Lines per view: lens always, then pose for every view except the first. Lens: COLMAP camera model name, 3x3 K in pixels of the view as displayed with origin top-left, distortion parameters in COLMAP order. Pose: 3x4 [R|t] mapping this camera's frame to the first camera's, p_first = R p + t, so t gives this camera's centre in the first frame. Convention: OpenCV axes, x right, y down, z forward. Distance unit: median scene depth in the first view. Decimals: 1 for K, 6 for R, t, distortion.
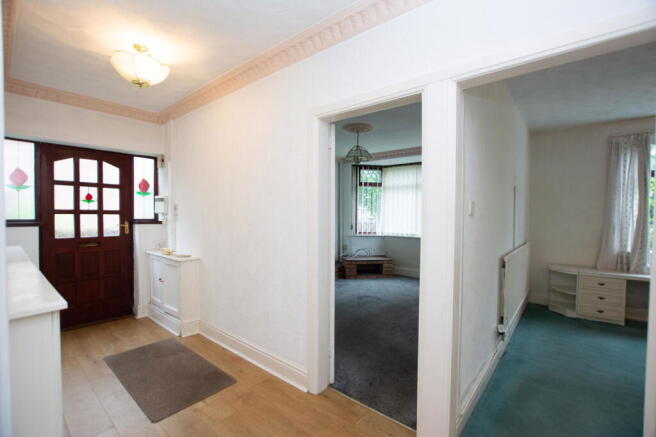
lens RADIAL K [[287.0, 0, 329.8], [0, 287.0, 220.9], [0, 0, 1]] dist [-0.028143, 0.000175]
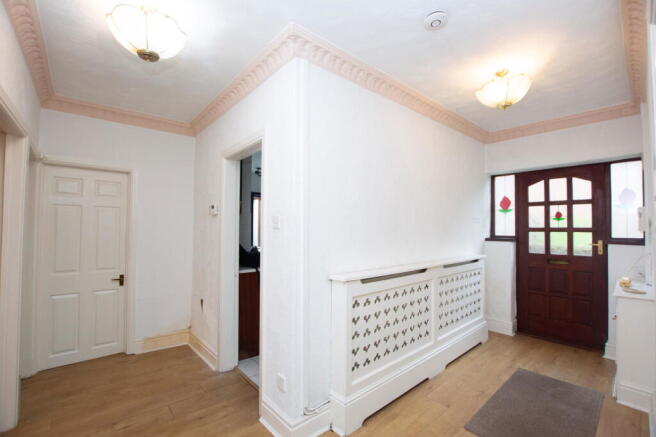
lens RADIAL K [[287.0, 0, 329.8], [0, 287.0, 220.9], [0, 0, 1]] dist [-0.028143, 0.000175]
pose [[-0.156876, -0.037055, -0.986923, 0.280248], [-0.029683, 0.999021, -0.032791, -0.005593], [0.987172, 0.024150, -0.157822, 0.342336]]
